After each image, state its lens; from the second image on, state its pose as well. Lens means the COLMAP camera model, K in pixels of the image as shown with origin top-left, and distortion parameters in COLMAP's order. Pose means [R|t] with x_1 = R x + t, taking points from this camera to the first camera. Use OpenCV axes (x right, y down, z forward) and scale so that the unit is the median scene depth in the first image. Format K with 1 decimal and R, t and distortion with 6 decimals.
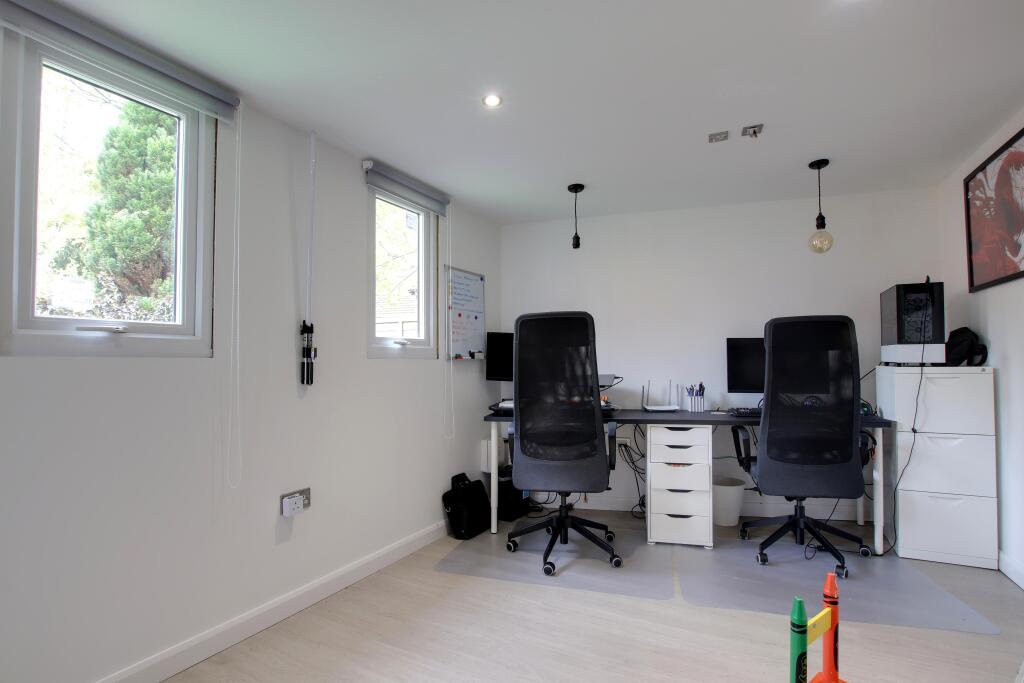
lens RADIAL K [[483.1, 0, 510.3], [0, 483.1, 343.9], [0, 0, 1]] dist [-0.013234, -0.000089]
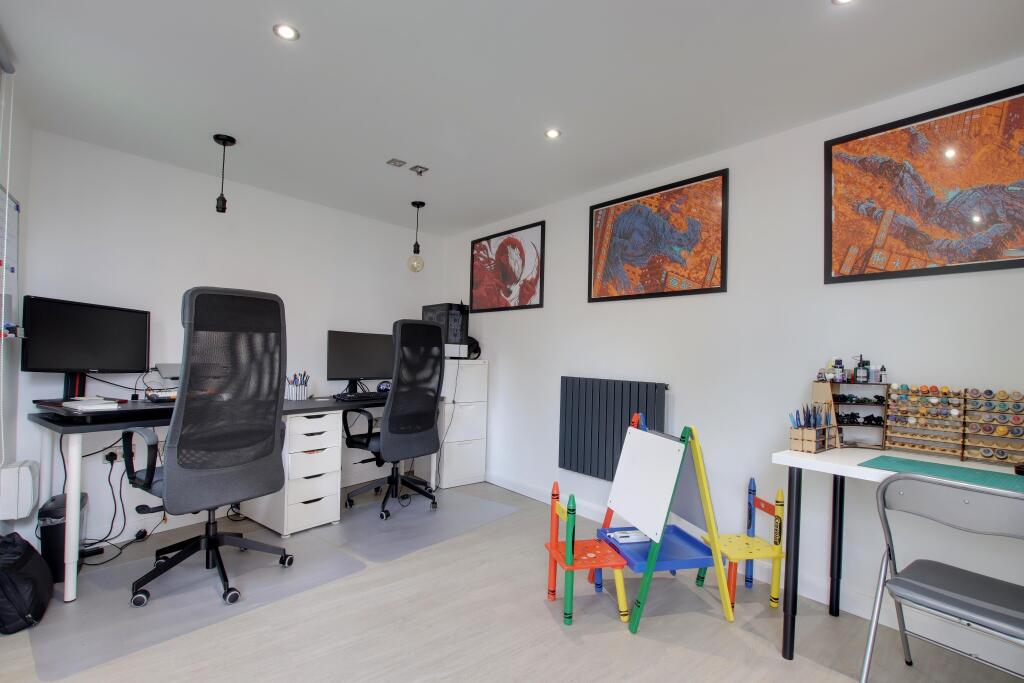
lens RADIAL K [[489.5, 0, 512.0], [0, 489.5, 341.5], [0, 0, 1]] dist [-0.000347, 0.000181]
pose [[0.405602, 0.043709, 0.913004, -0.481930], [-0.064938, 0.997710, -0.018916, 0.008808], [-0.911740, -0.051616, 0.407512, 0.213268]]
